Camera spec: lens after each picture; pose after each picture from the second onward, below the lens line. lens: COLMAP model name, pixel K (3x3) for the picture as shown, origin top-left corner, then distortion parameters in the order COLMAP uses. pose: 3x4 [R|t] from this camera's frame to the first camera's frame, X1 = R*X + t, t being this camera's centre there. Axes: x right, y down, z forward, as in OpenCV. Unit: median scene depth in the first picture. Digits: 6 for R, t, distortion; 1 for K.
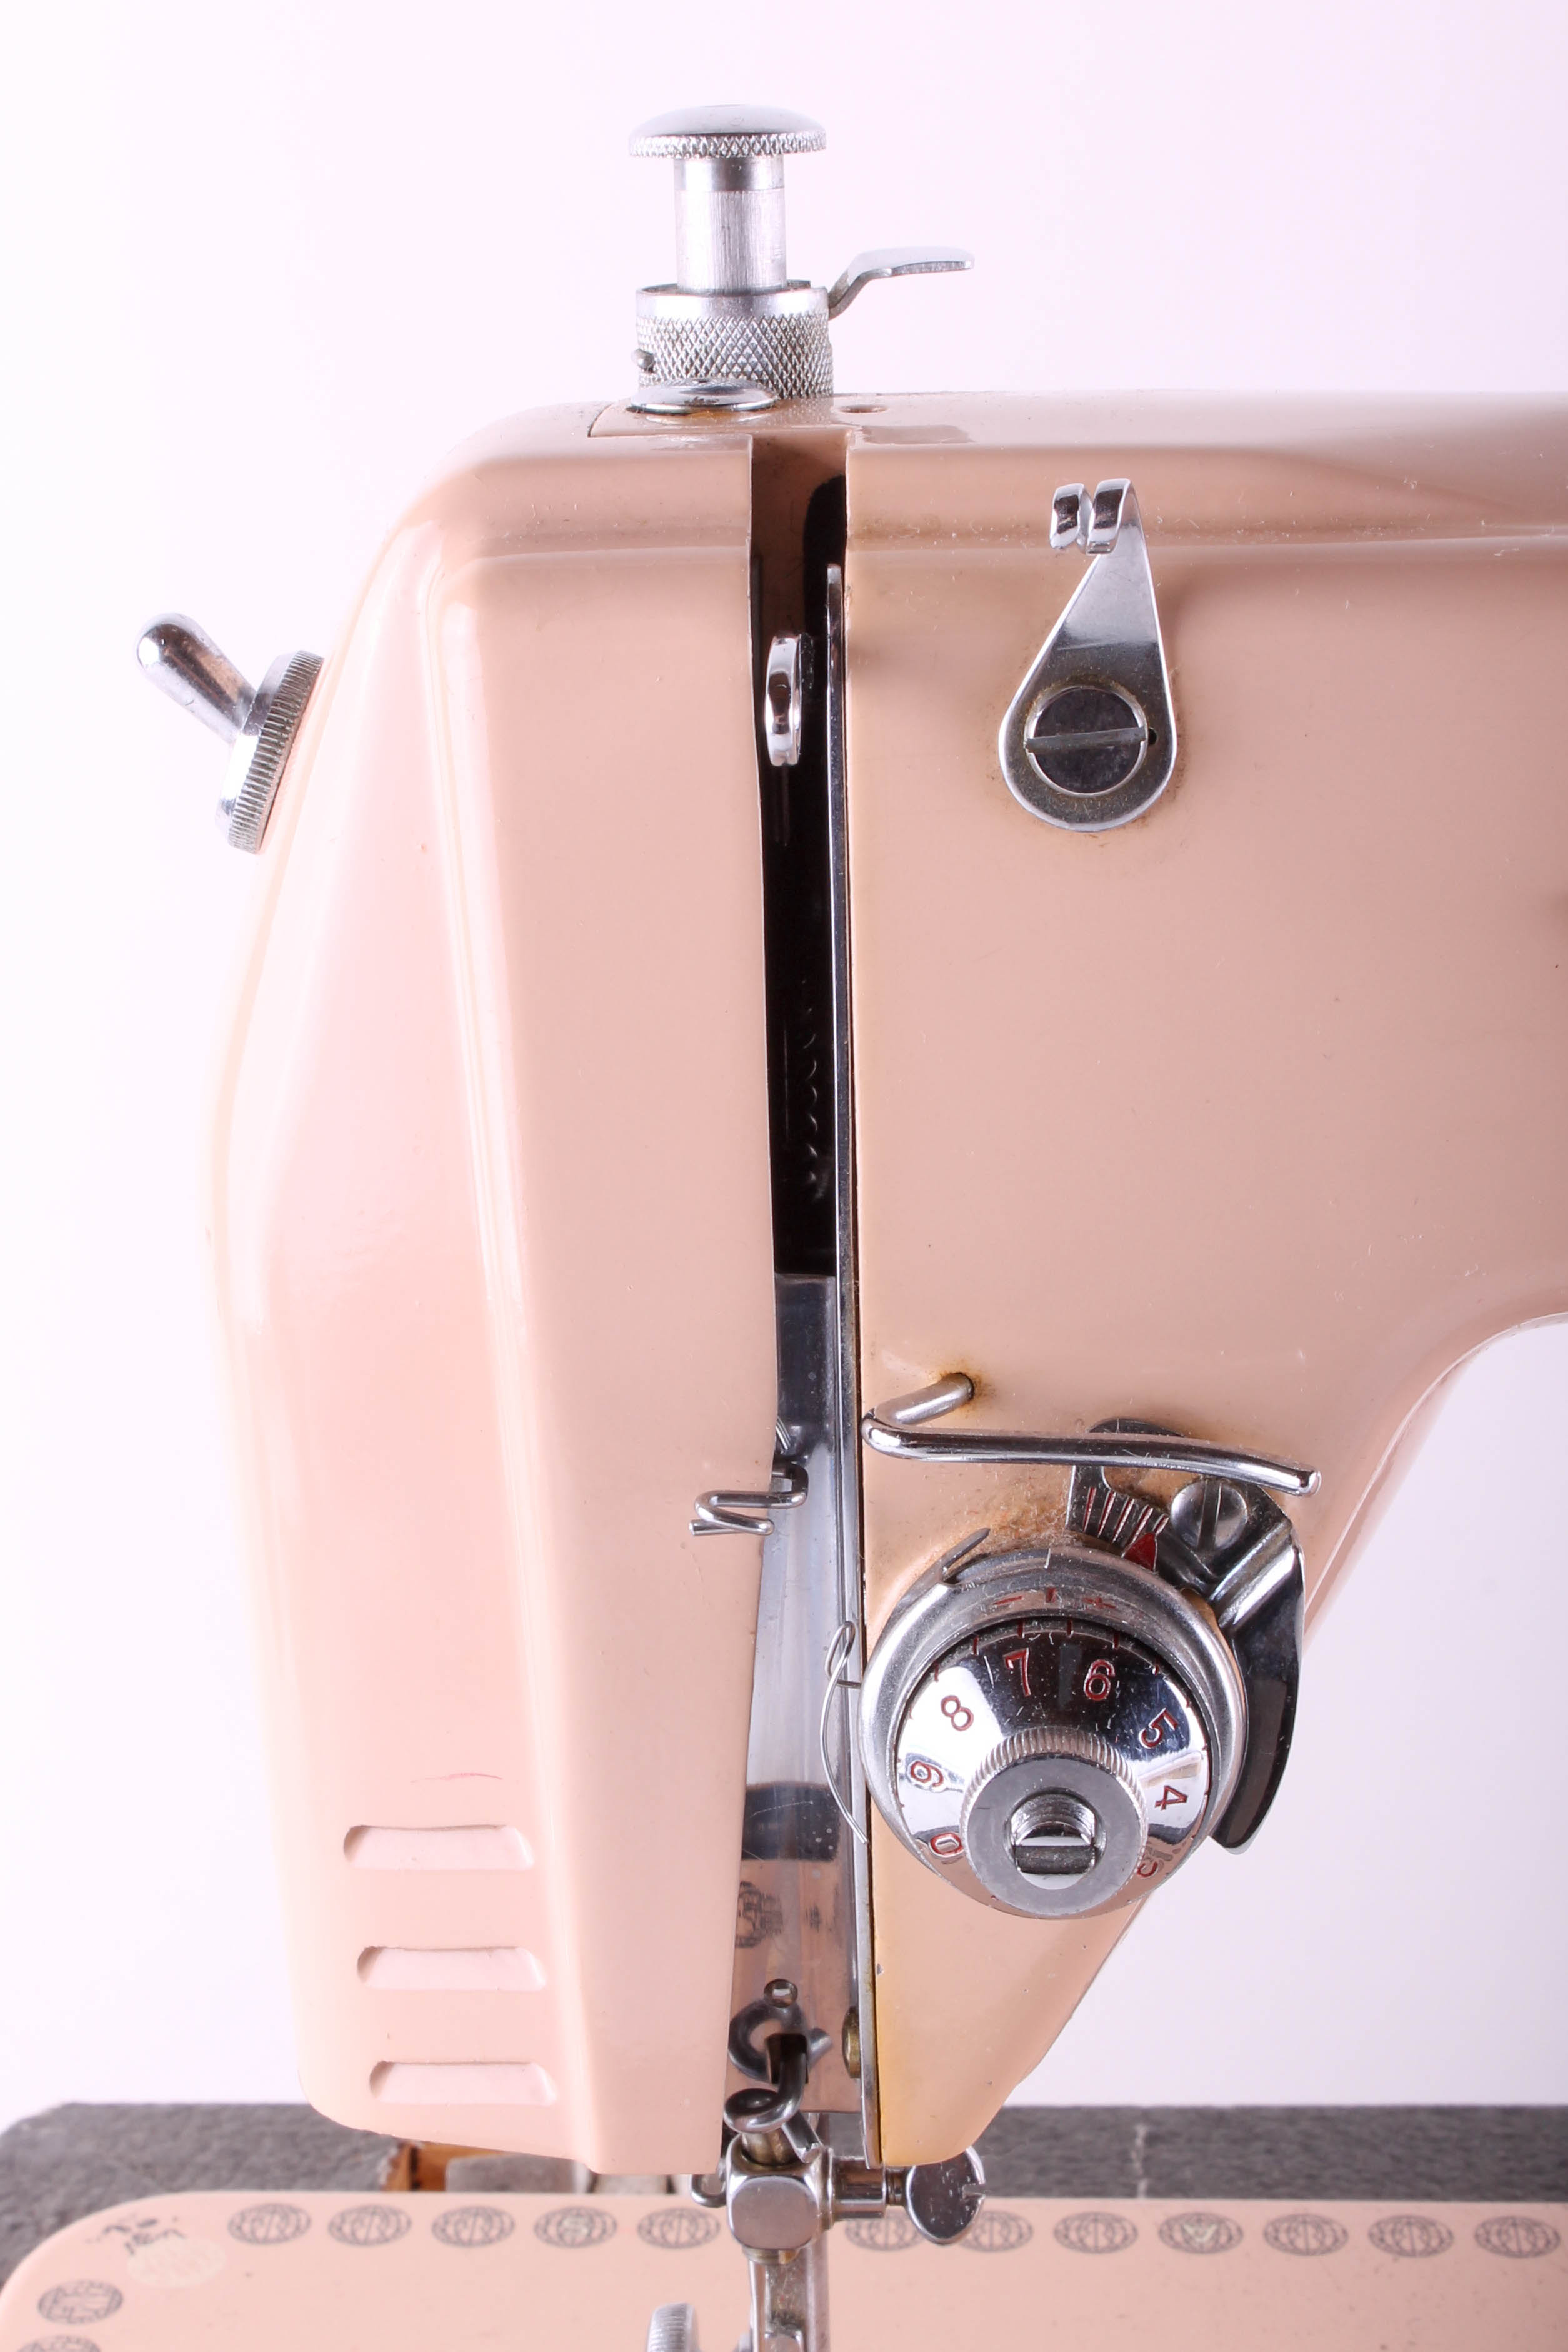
lens RADIAL K [[4641.2, 0, 784.0], [0, 4641.2, 1176.0], [0, 0, 1]] dist [-0.022532, -0.153569]
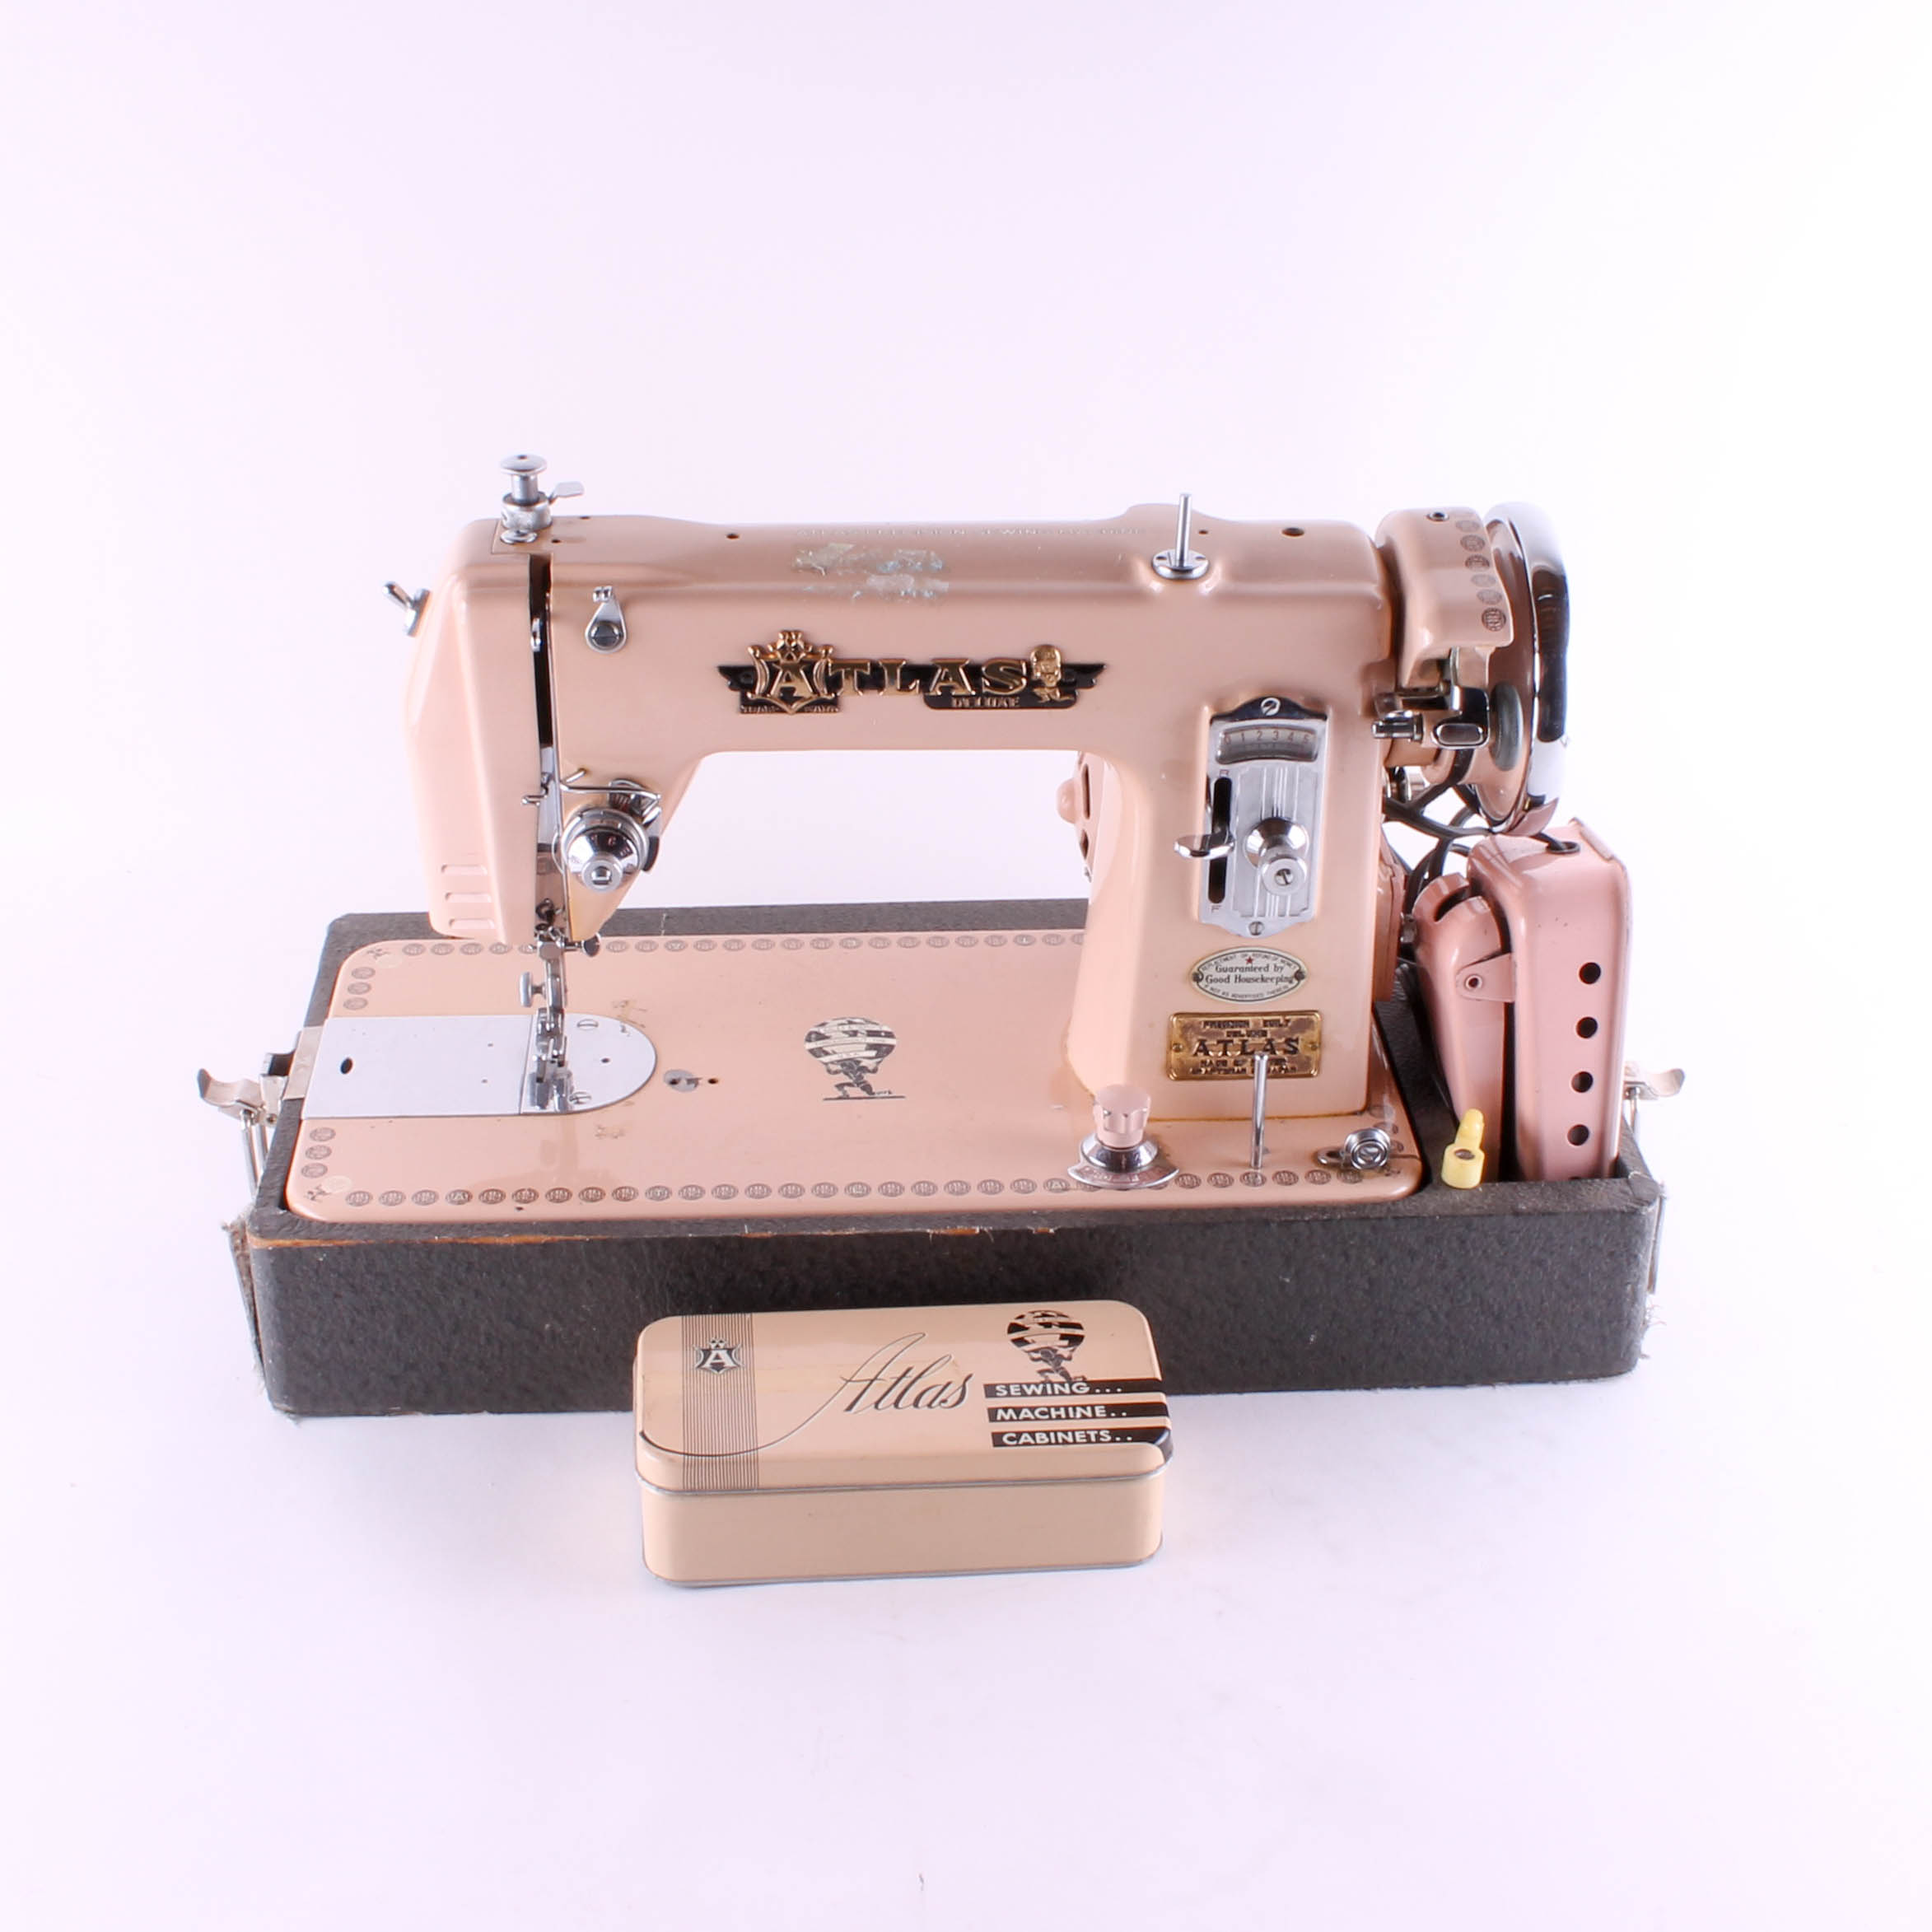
lens RADIAL K [[3242.7, 0, 966.0], [0, 3242.7, 966.0], [0, 0, 1]] dist [-0.174343, -0.005446]
pose [[0.994812, -0.023251, 0.099034, 0.091782], [-0.002624, 0.967340, 0.253467, -0.550806], [-0.101693, -0.252412, 0.962261, -2.016964]]
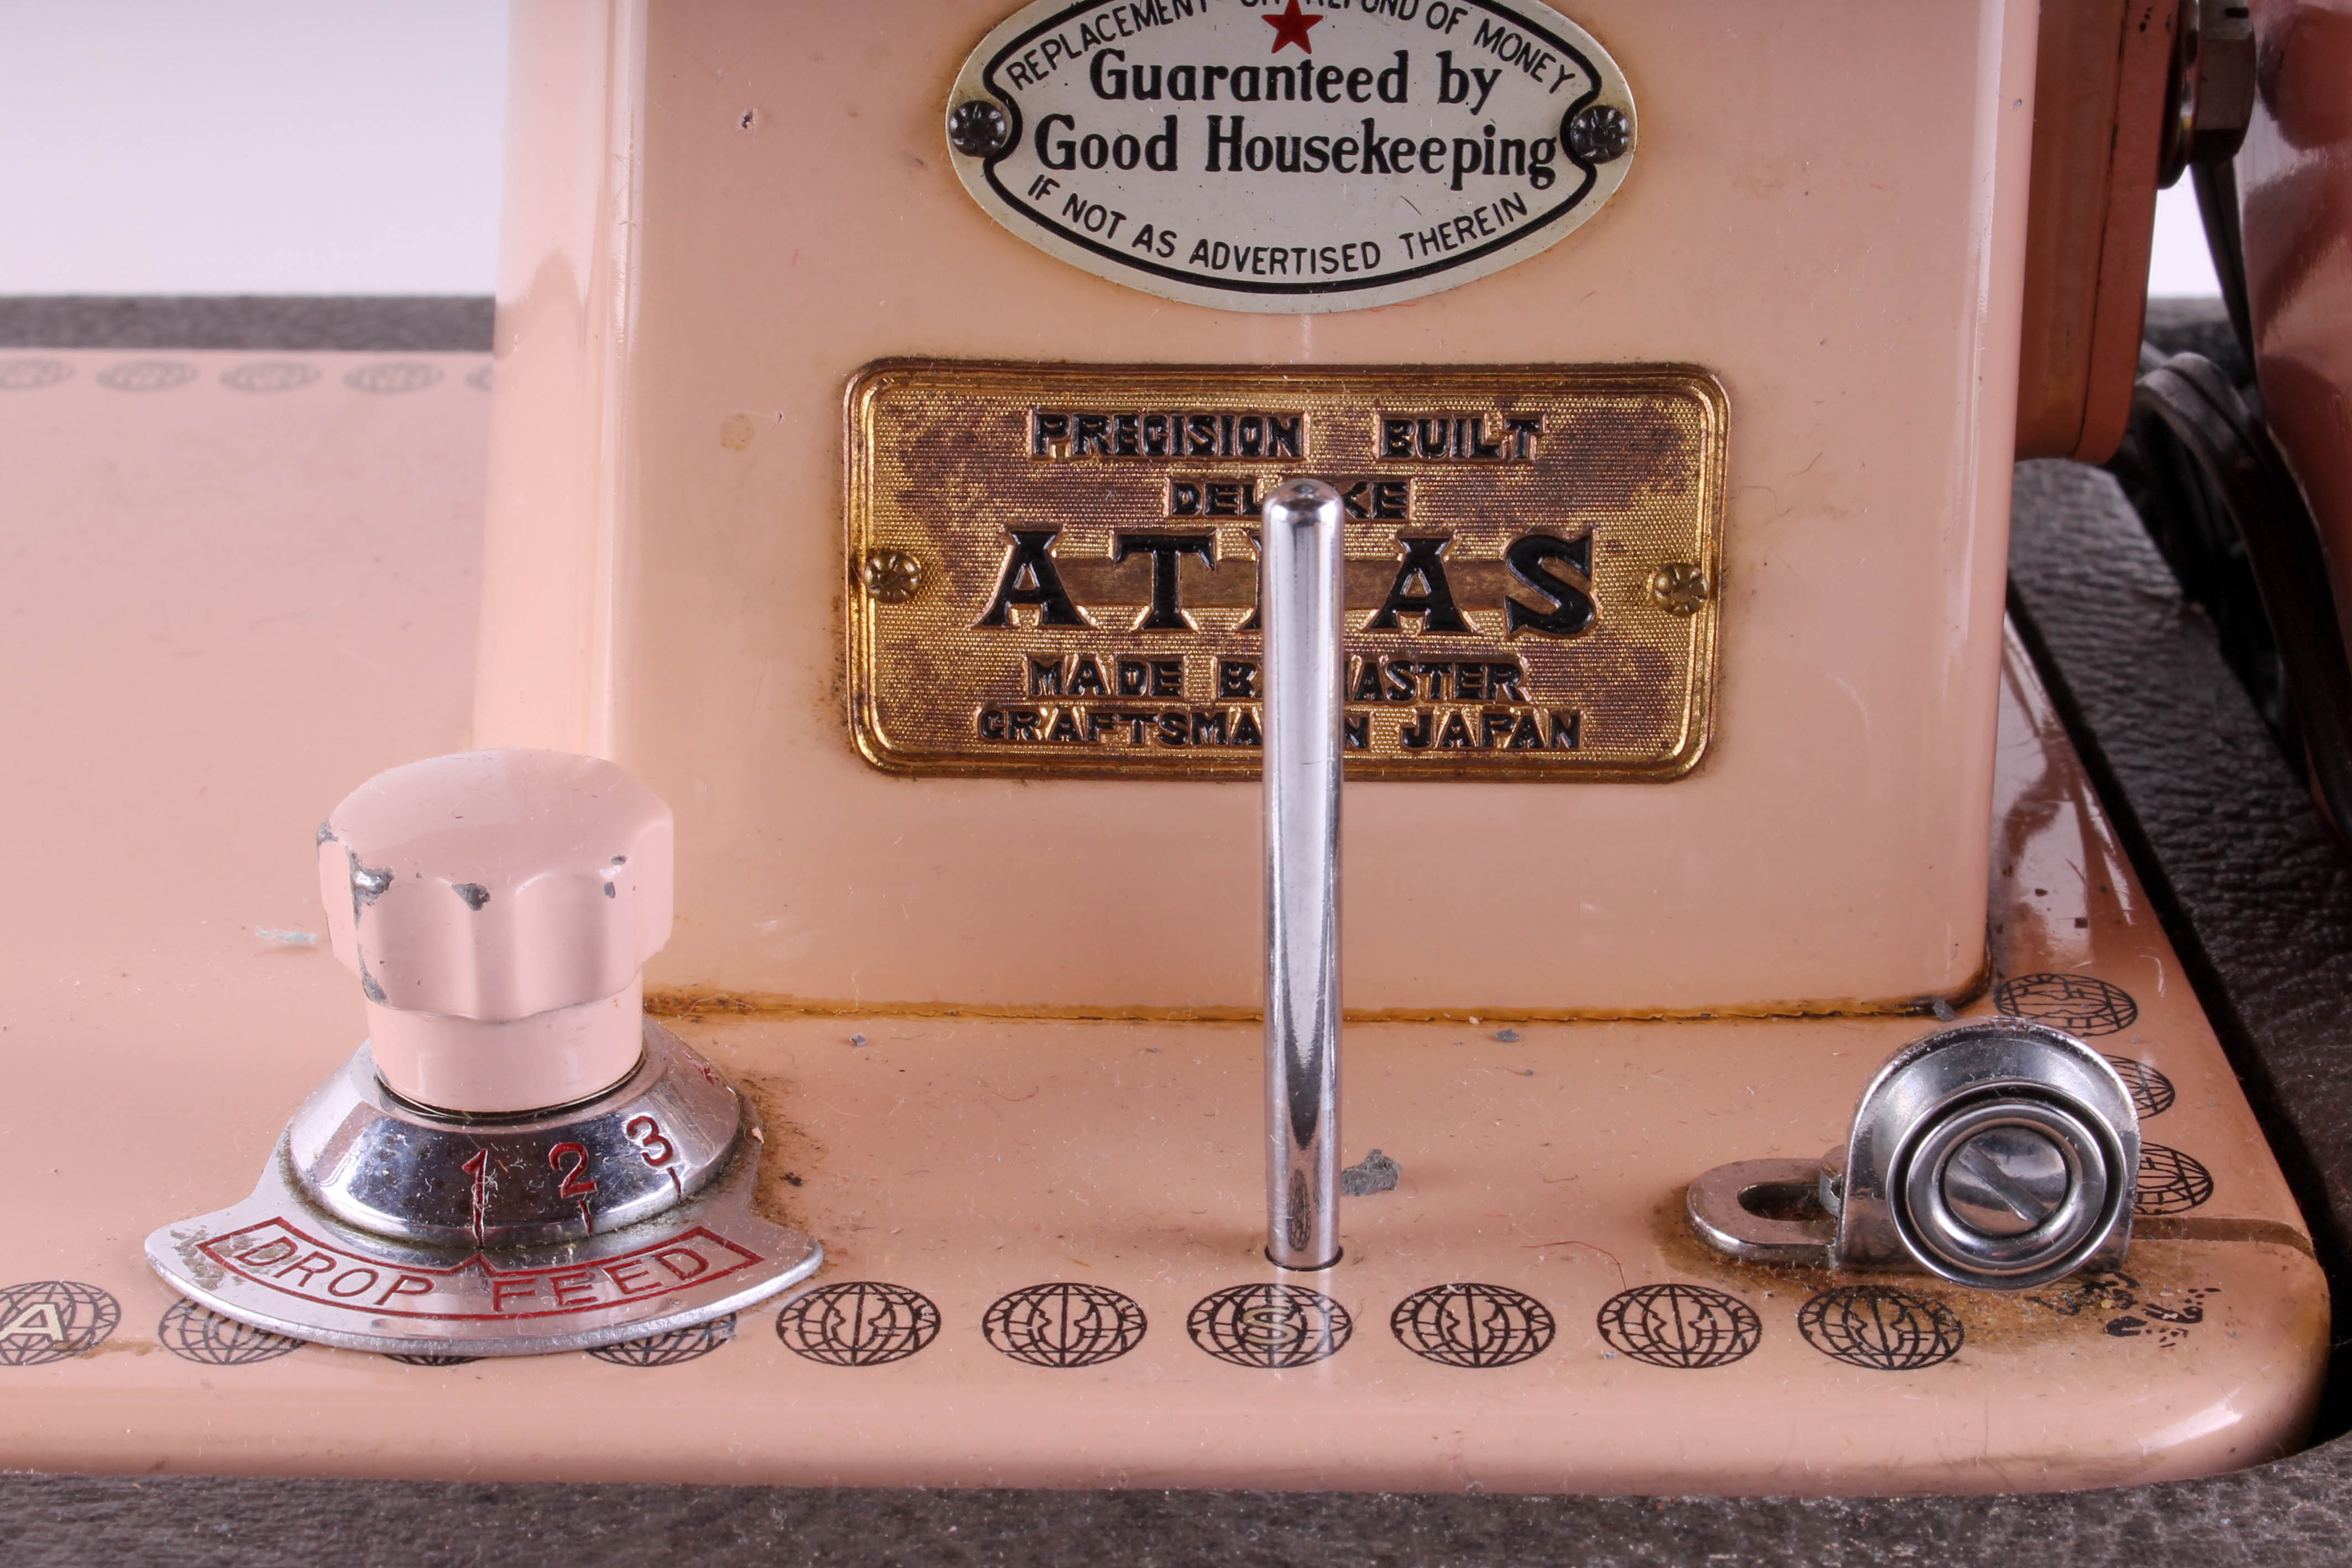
lens RADIAL K [[4313.0, 0, 1170.9], [0, 4313.0, 847.8], [0, 0, 1]] dist [0.003426, -0.042429]
pose [[0.999304, 0.008173, 0.036390, 0.637092], [-0.013459, 0.988972, 0.147488, 0.275889], [-0.034783, -0.147875, 0.988394, 0.282109]]
